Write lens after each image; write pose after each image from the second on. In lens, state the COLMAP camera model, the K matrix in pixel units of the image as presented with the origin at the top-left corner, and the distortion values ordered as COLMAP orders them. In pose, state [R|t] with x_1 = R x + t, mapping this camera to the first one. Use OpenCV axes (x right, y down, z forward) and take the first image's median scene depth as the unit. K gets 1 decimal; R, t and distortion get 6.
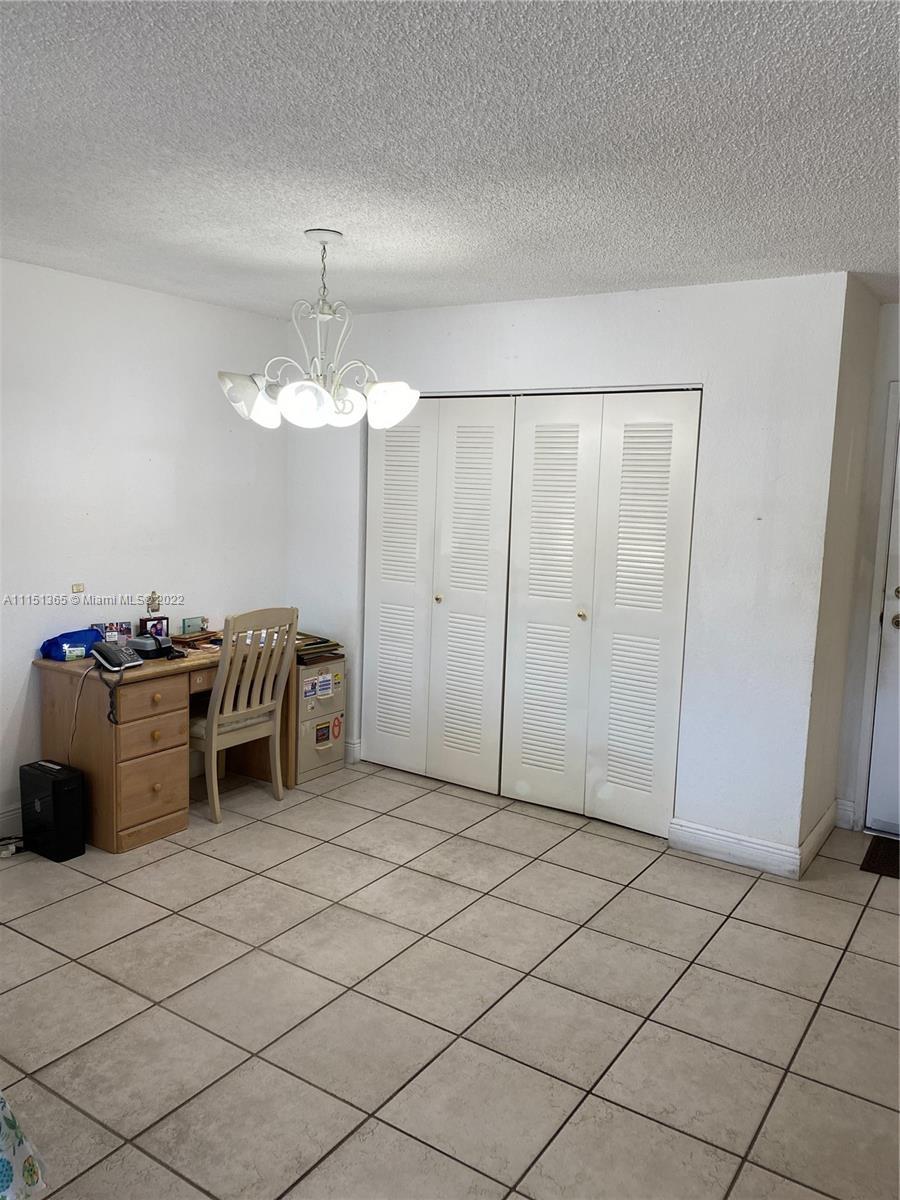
lens RADIAL K [[910.0, 0, 459.8], [0, 910.0, 590.2], [0, 0, 1]] dist [0.106604, -0.147406]
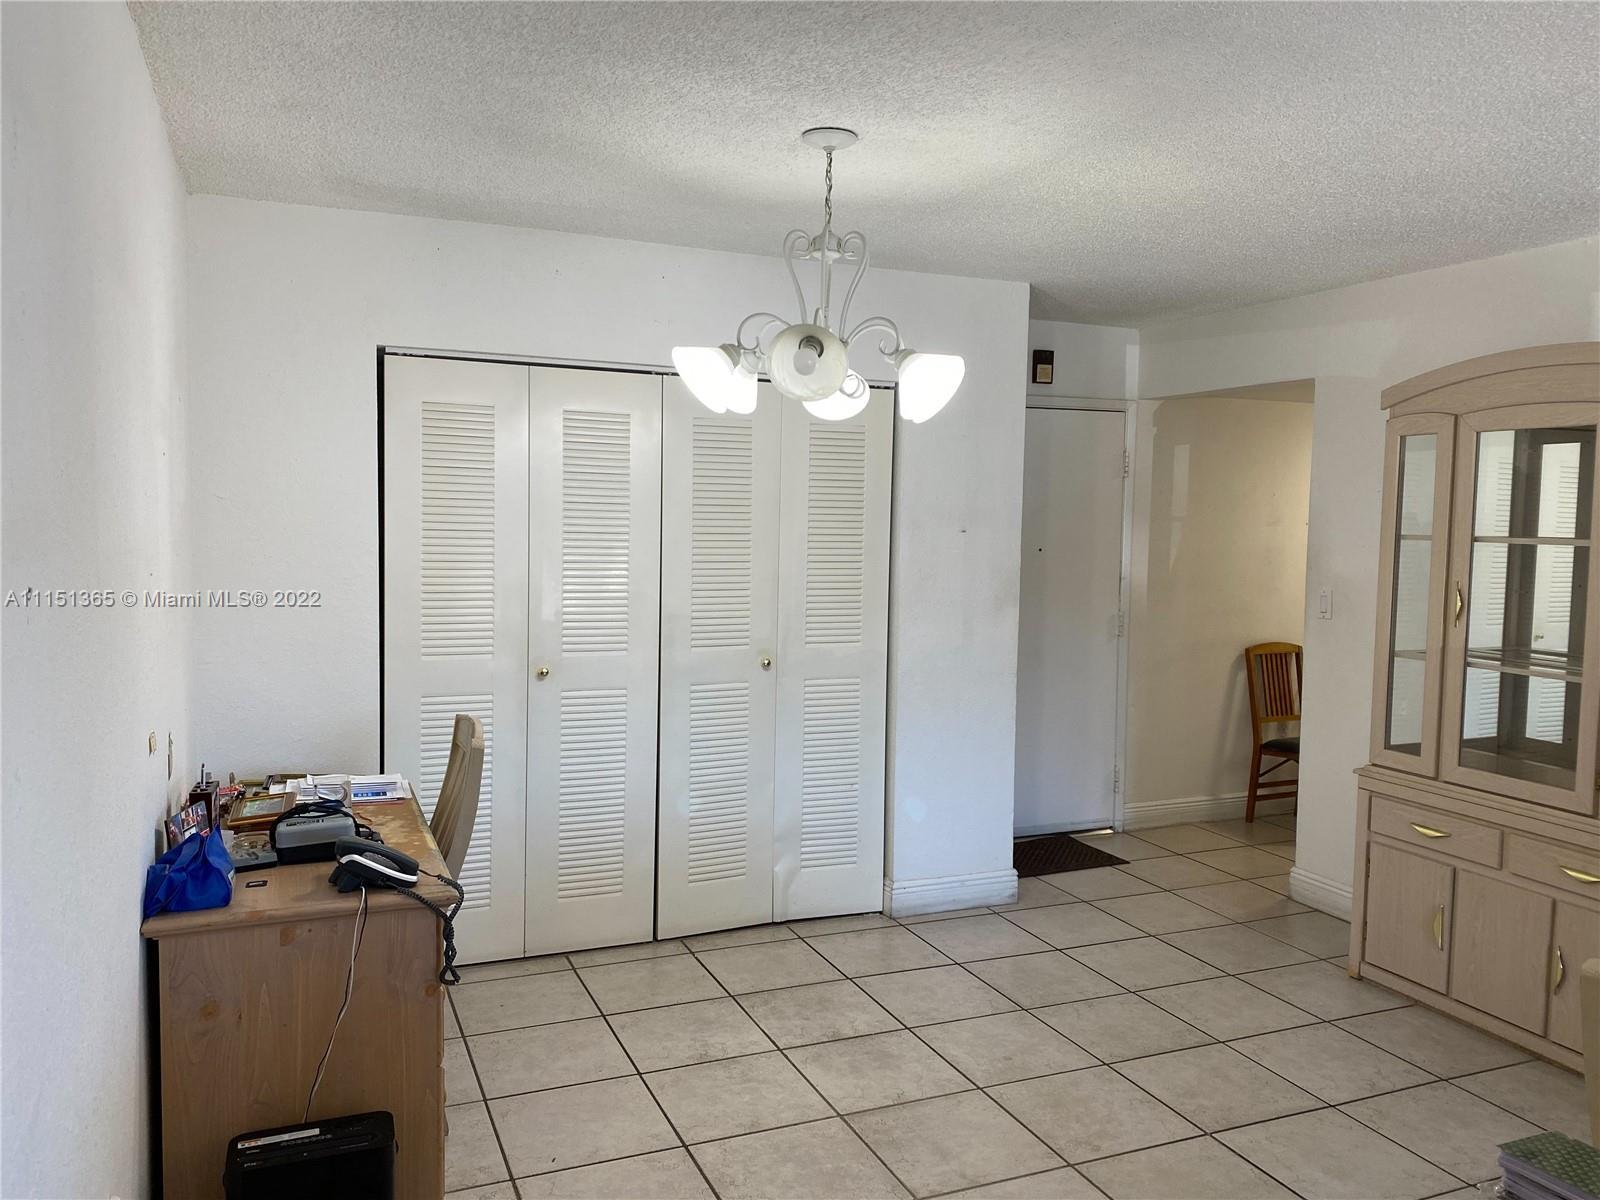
lens RADIAL K [[1213.3, 0, 800.0], [0, 1213.3, 600.0], [0, 0, 1]] dist [0.106604, -0.147406]
pose [[0.548961, -0.080381, 0.831974, -0.782577], [0.103668, 0.994227, 0.027653, -0.058542], [-0.829394, 0.071069, 0.554125, 0.445404]]
